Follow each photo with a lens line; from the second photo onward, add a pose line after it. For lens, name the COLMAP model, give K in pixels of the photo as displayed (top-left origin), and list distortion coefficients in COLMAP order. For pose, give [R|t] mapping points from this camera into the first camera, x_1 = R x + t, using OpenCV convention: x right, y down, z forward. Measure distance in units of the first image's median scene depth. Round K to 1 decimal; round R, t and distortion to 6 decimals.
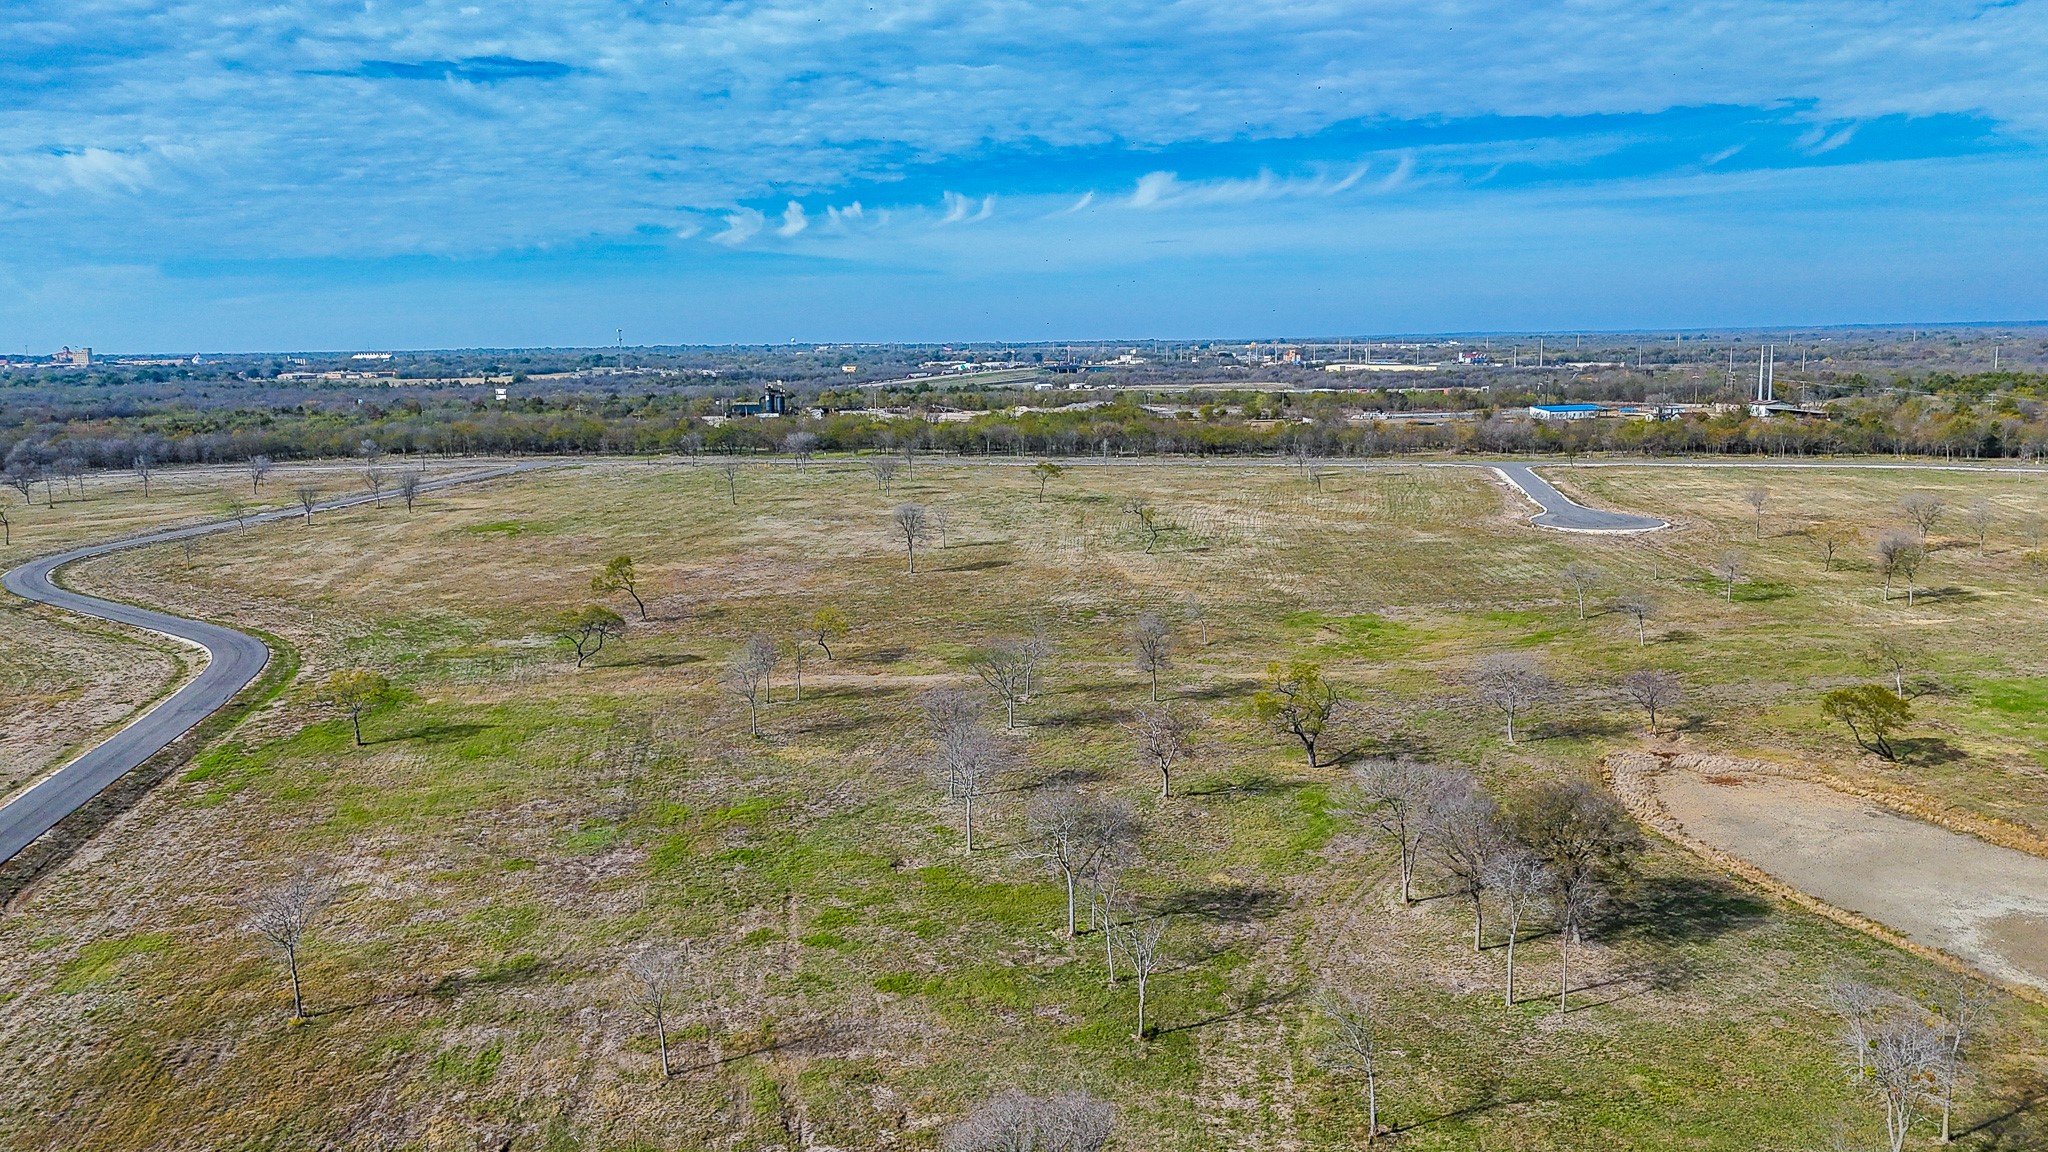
lens RADIAL K [[1561.5, 0, 1024.0], [0, 1561.5, 576.0], [0, 0, 1]] dist [0.087638, -0.076185]
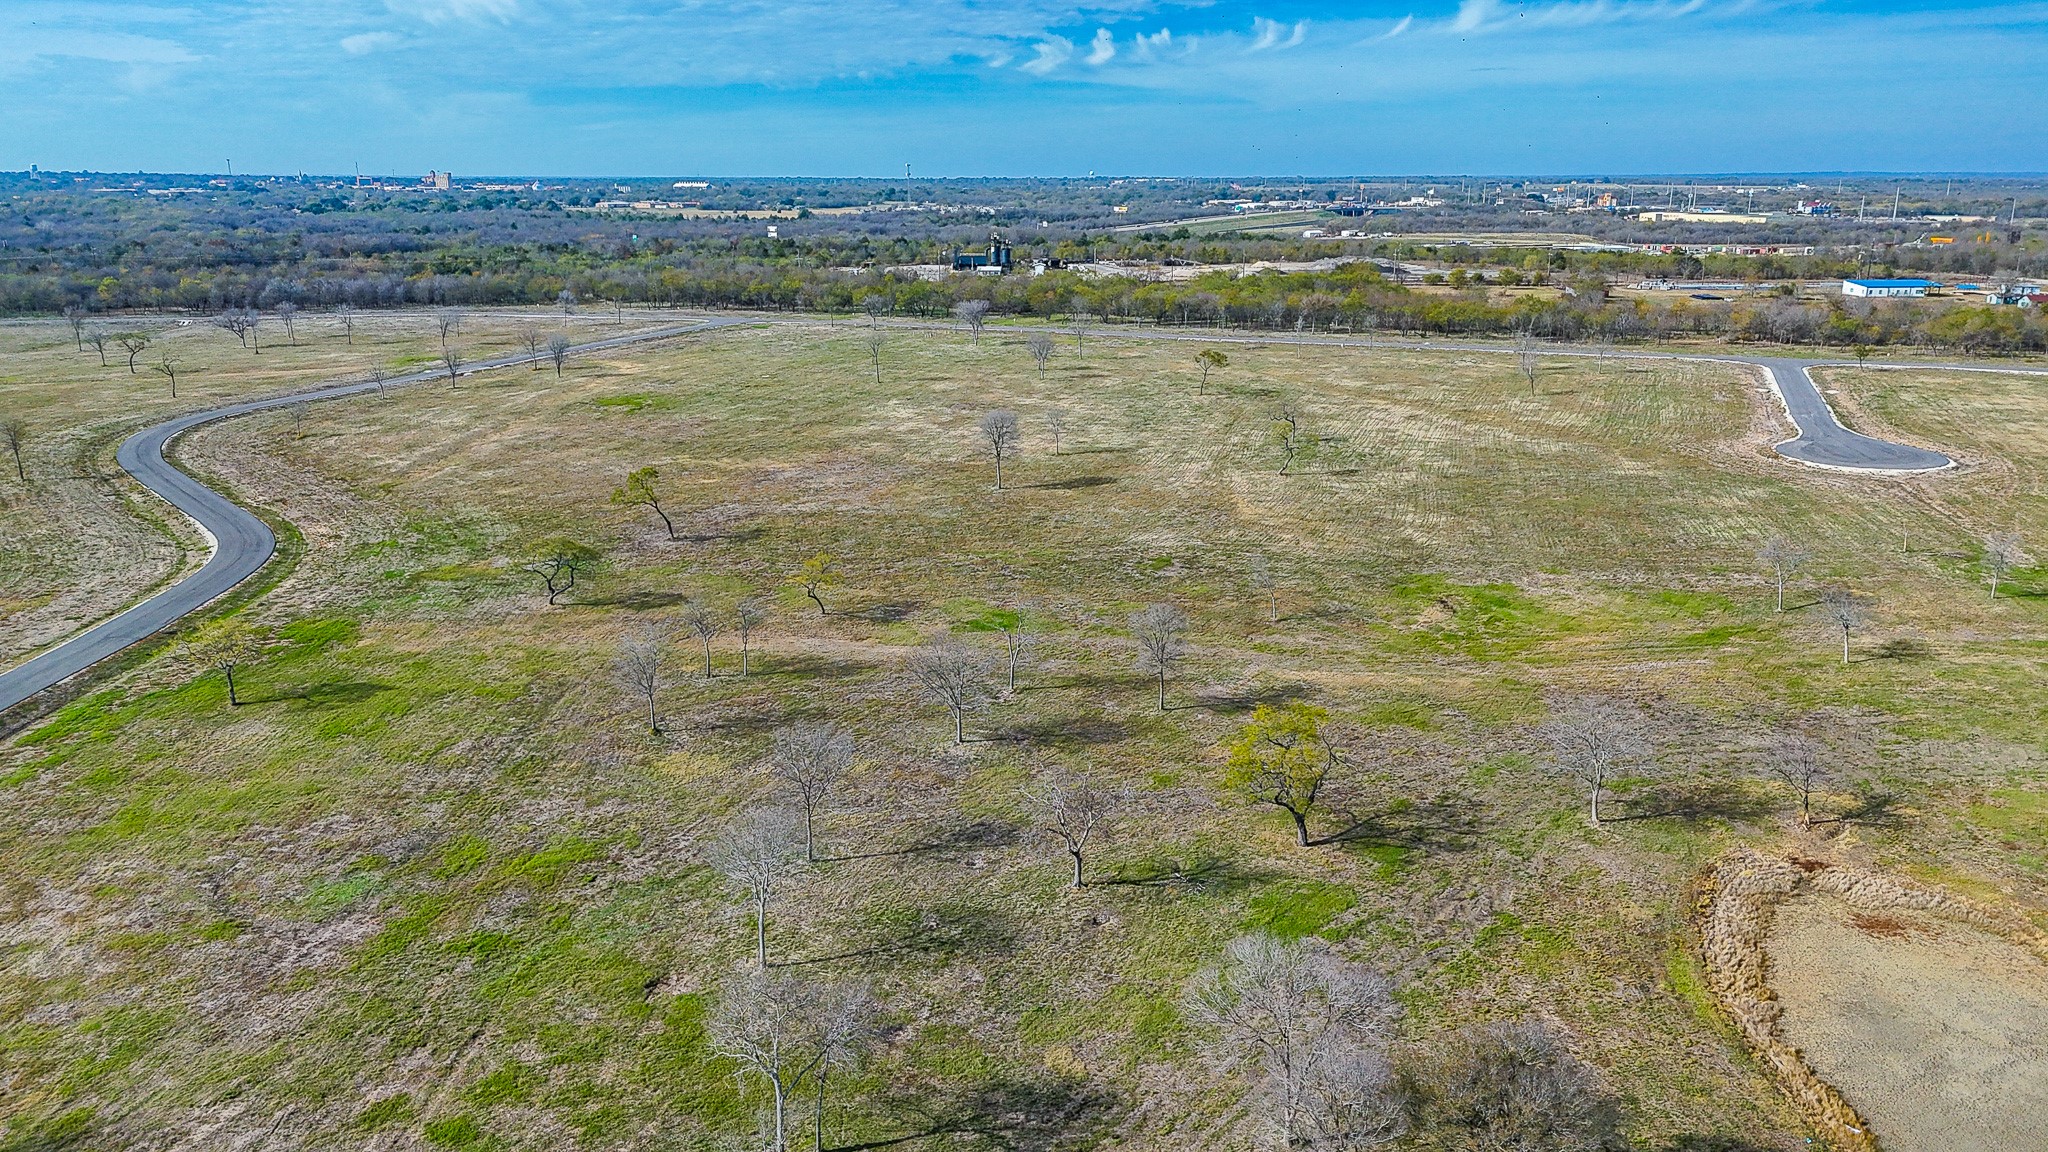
lens RADIAL K [[1528.5, 0, 1021.5], [0, 1528.5, 573.4], [0, 0, 1]] dist [0.074244, -0.061350]
pose [[0.980963, 0.063824, -0.183405, 0.068944], [-0.044040, 0.992956, 0.109991, -0.033442], [0.189133, -0.099820, 0.976865, 0.097916]]
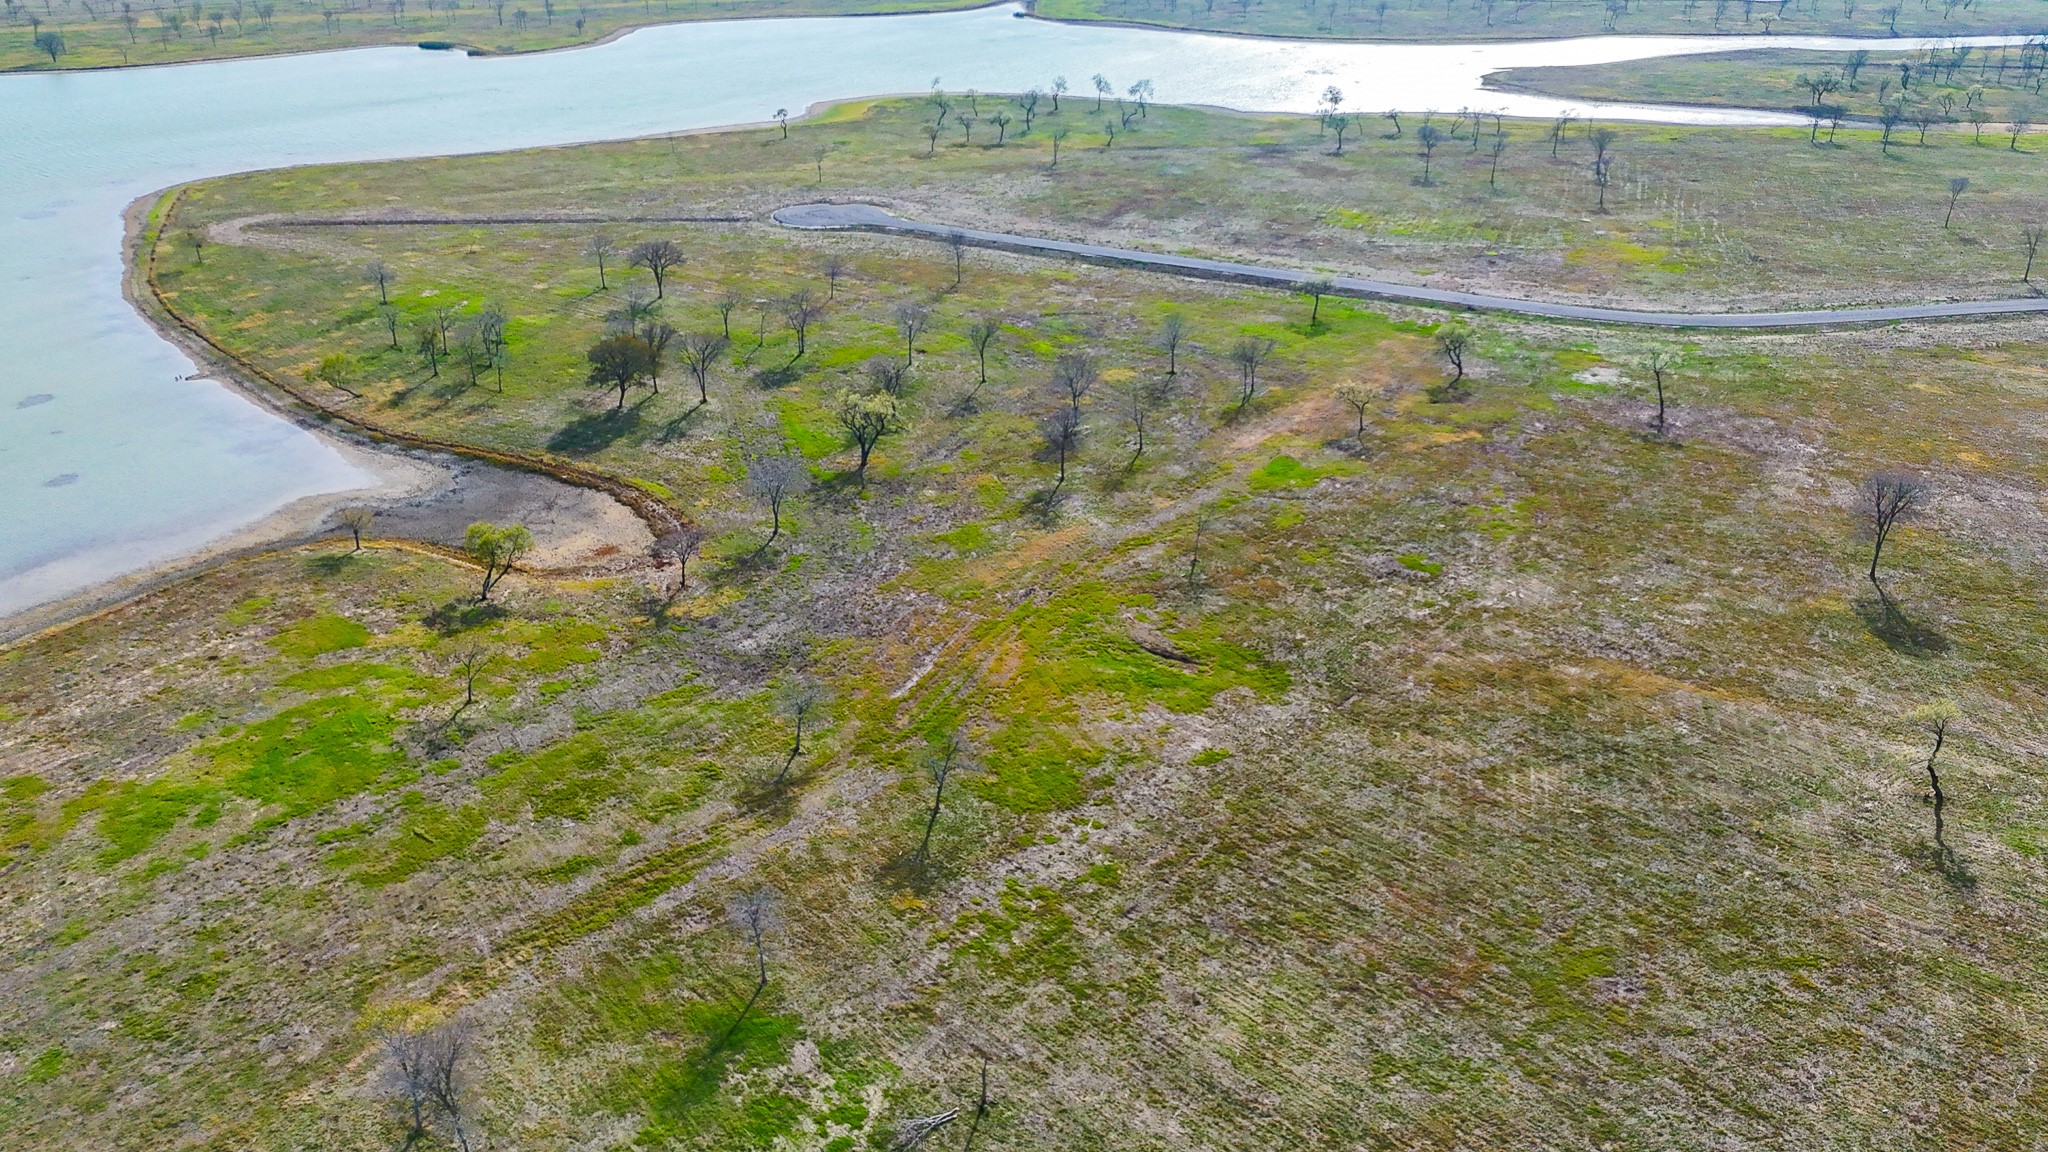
lens RADIAL K [[1522.5, 0, 1024.0], [0, 1522.5, 576.0], [0, 0, 1]] dist [0.074016, -0.063288]
pose [[-0.697655, 0.332400, -0.634655, 0.376840], [-0.085229, 0.841056, 0.534191, -0.203263], [0.711346, 0.426772, -0.558438, 0.732067]]
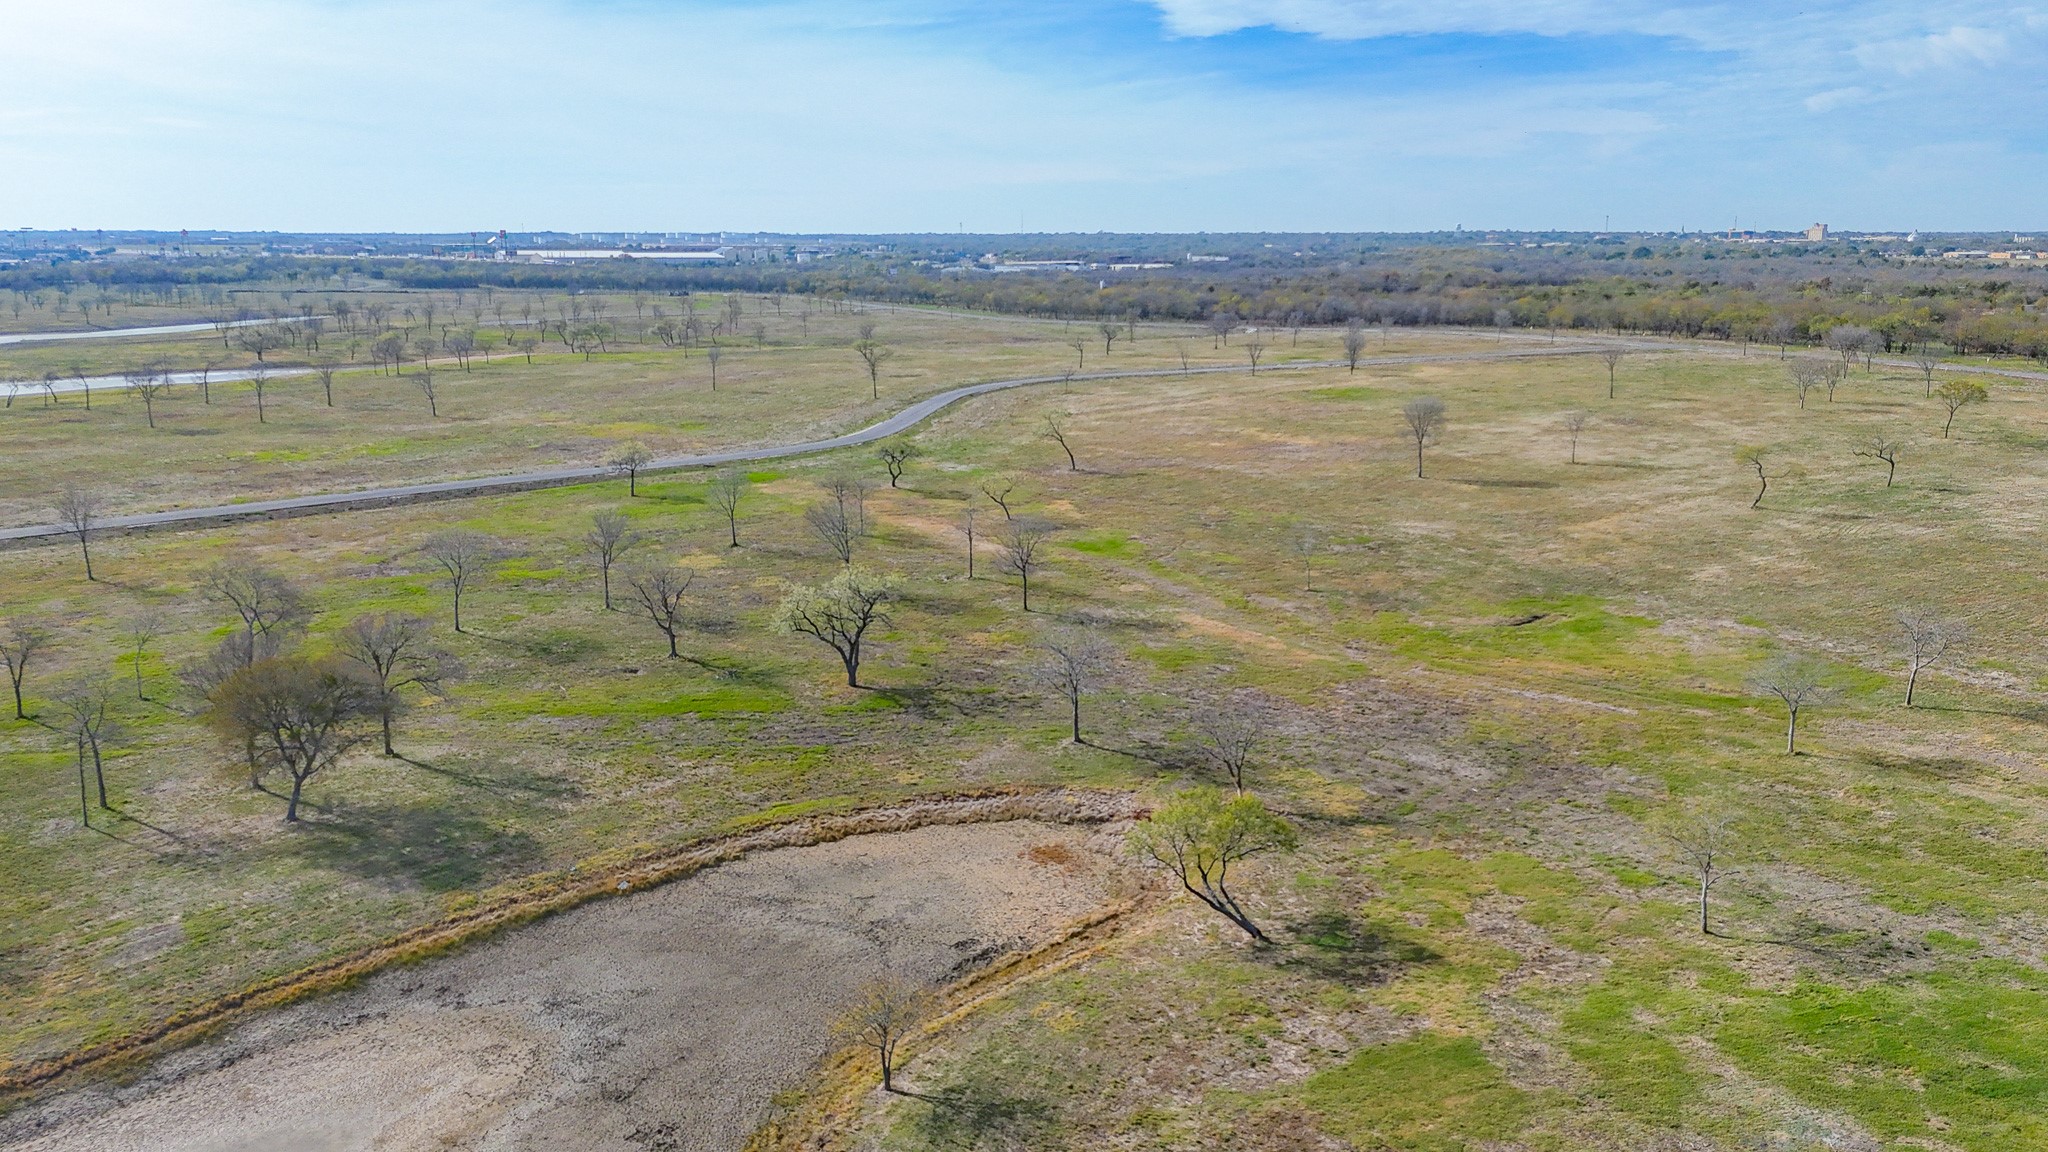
lens RADIAL K [[1528.5, 0, 1021.5], [0, 1528.5, 573.4], [0, 0, 1]] dist [0.074244, -0.061350]
pose [[0.501065, 0.207669, -0.840124, 0.366571], [-0.143875, 0.977261, 0.155758, -0.034321], [0.853366, 0.042828, 0.519550, 0.243041]]
